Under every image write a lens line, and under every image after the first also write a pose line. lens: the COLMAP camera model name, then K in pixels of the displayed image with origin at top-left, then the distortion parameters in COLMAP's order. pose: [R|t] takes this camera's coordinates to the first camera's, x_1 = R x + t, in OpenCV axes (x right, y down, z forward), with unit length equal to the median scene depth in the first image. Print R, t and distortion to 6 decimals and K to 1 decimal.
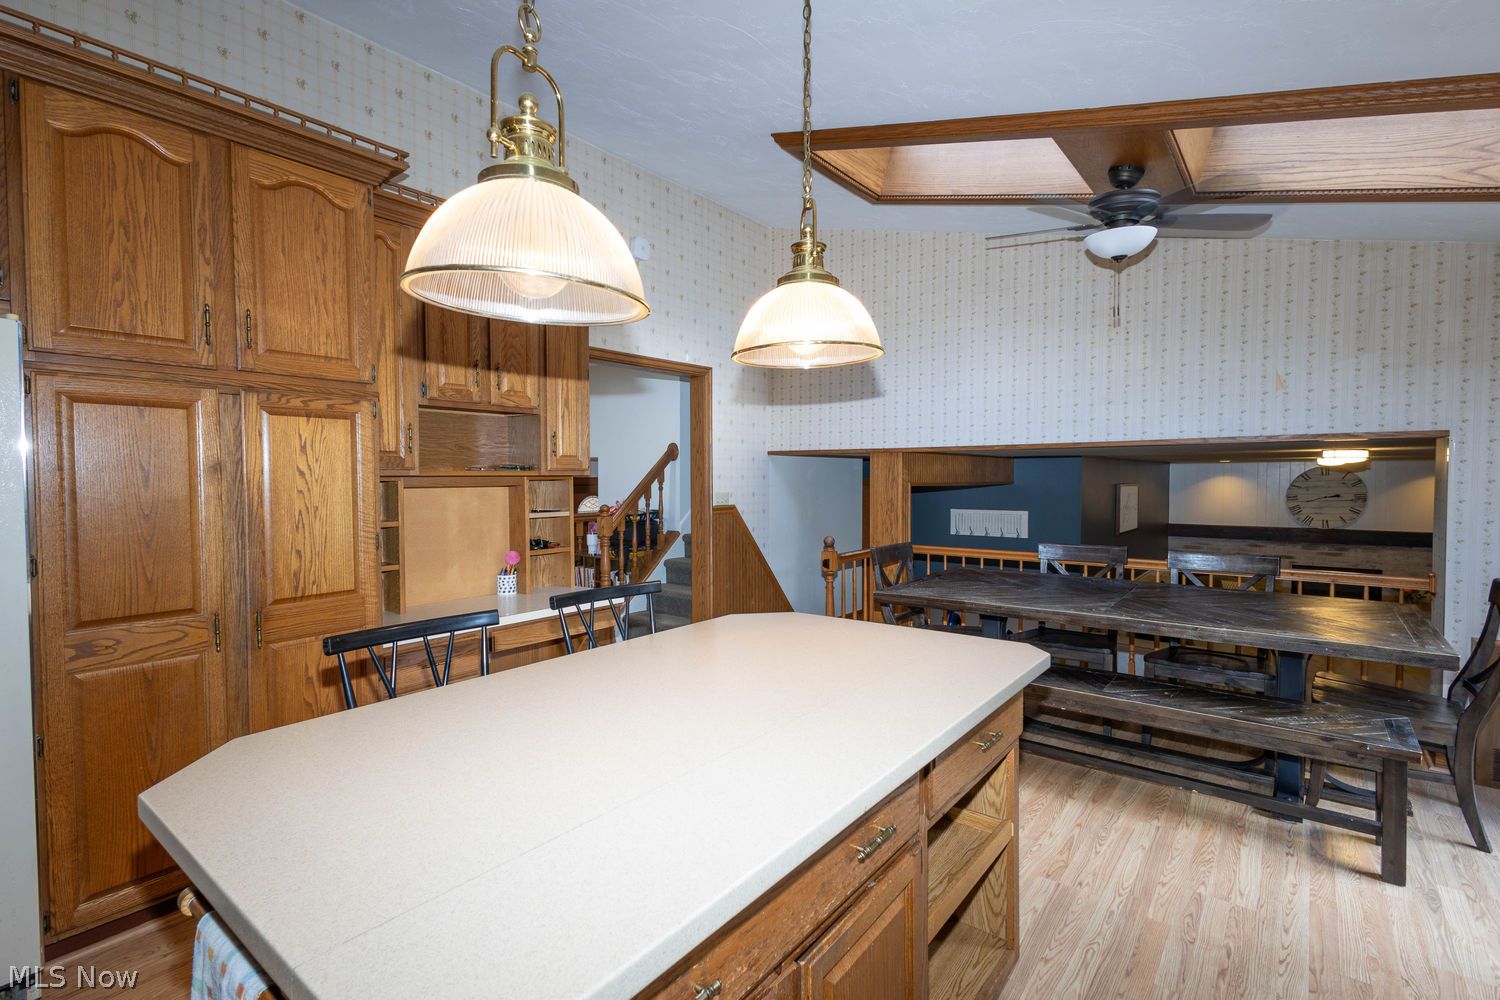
lens RADIAL K [[694.6, 0, 740.0], [0, 694.6, 498.3], [0, 0, 1]] dist [-0.000752, -0.002929]
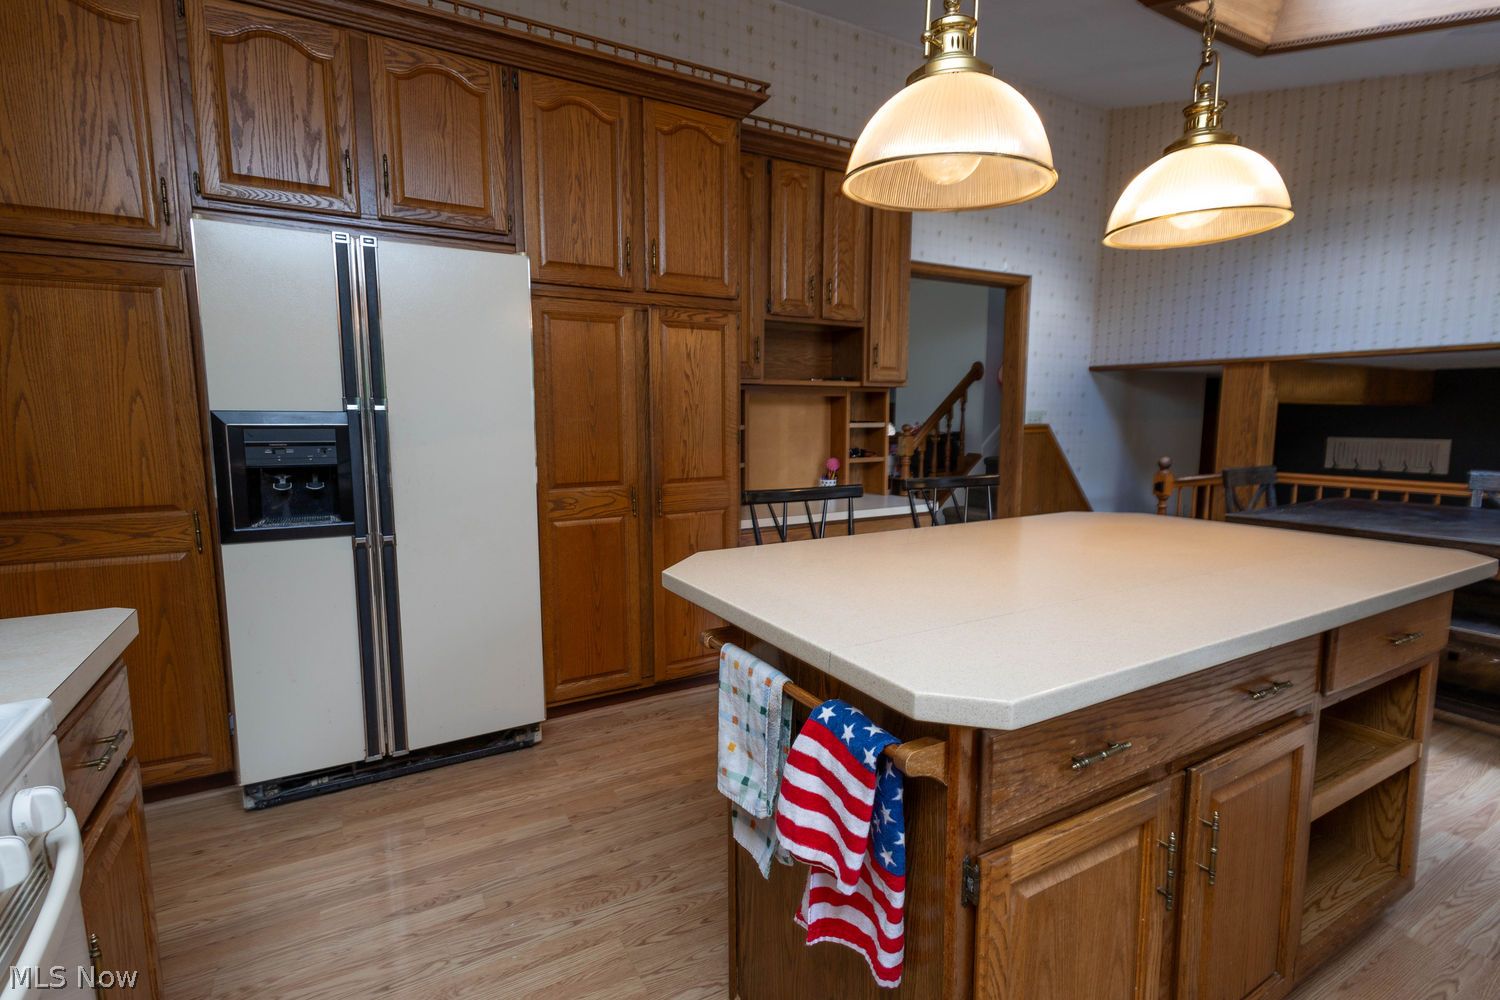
lens RADIAL K [[694.6, 0, 756.1], [0, 694.6, 488.6], [0, 0, 1]] dist [-0.000752, -0.002929]
pose [[0.924577, 0.044436, -0.378395, -0.052666], [-0.009127, 0.995474, 0.094600, 0.041605], [0.380886, -0.084011, 0.920797, -0.083409]]
